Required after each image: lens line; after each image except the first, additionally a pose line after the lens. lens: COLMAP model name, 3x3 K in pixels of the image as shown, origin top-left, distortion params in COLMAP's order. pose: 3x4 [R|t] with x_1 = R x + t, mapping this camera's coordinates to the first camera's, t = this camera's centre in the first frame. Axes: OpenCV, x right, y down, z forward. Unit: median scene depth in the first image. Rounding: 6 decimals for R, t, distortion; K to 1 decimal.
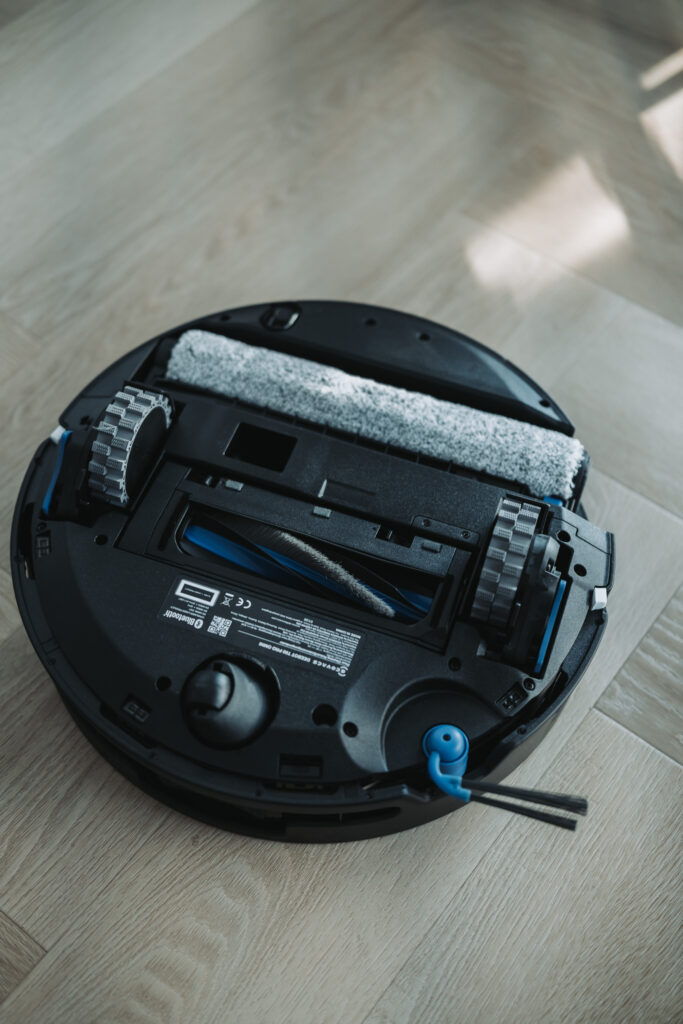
lens RADIAL K [[1255.4, 0, 341.1], [0, 1255.4, 458.7], [0, 0, 1]] dist [0.020343, 0.032210]
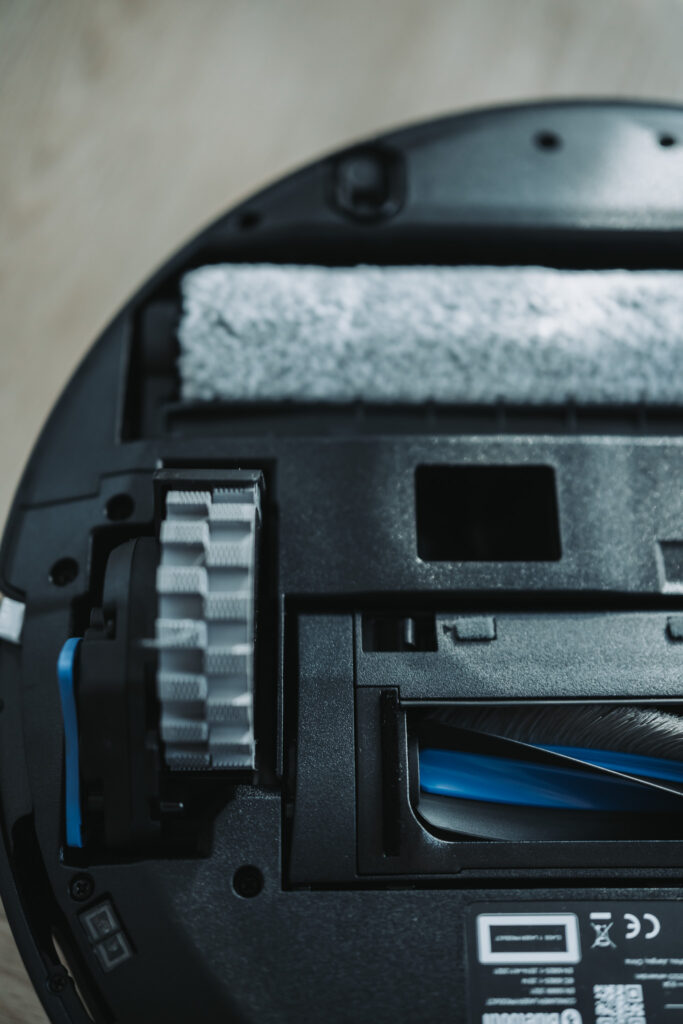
lens RADIAL K [[1255.4, 0, 341.1], [0, 1255.4, 458.7], [0, 0, 1]] dist [0.020343, 0.032210]
pose [[0.937030, -0.311991, 0.156960, -0.167436], [0.265671, 0.928476, 0.259520, -0.148002], [-0.226702, -0.201479, 0.952897, 0.573655]]
